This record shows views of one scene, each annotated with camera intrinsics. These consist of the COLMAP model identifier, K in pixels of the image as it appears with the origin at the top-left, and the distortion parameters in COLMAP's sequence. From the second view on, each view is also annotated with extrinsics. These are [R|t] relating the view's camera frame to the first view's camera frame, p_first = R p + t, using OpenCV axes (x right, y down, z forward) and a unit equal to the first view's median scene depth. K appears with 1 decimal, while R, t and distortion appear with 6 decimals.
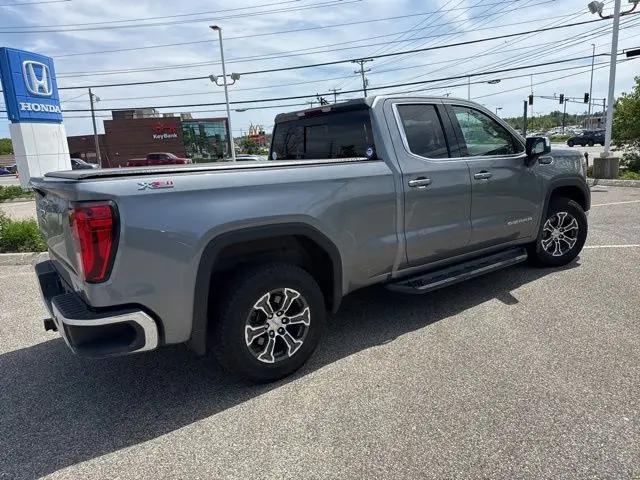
lens RADIAL K [[452.8, 0, 316.8], [0, 452.8, 239.5], [0, 0, 1]] dist [0.030971, -0.038031]
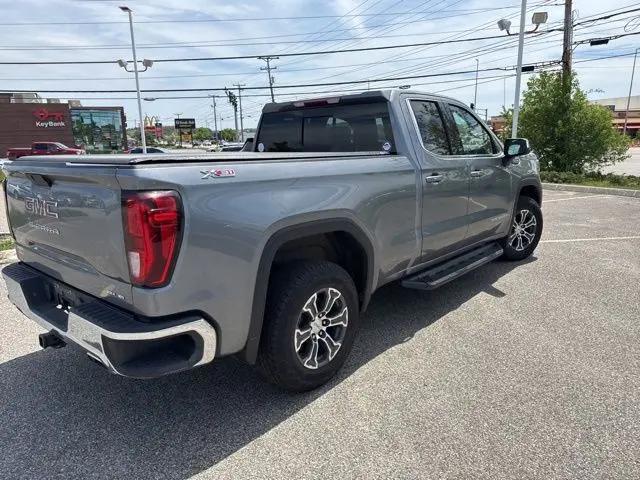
lens RADIAL K [[452.7, 0, 316.7], [0, 452.7, 236.4], [0, 0, 1]] dist [0.028125, -0.034231]
pose [[0.976490, -0.005520, 0.215491, -0.234551], [0.005862, 0.999982, -0.000949, 0.001678], [-0.215482, 0.002190, 0.976505, 0.073288]]
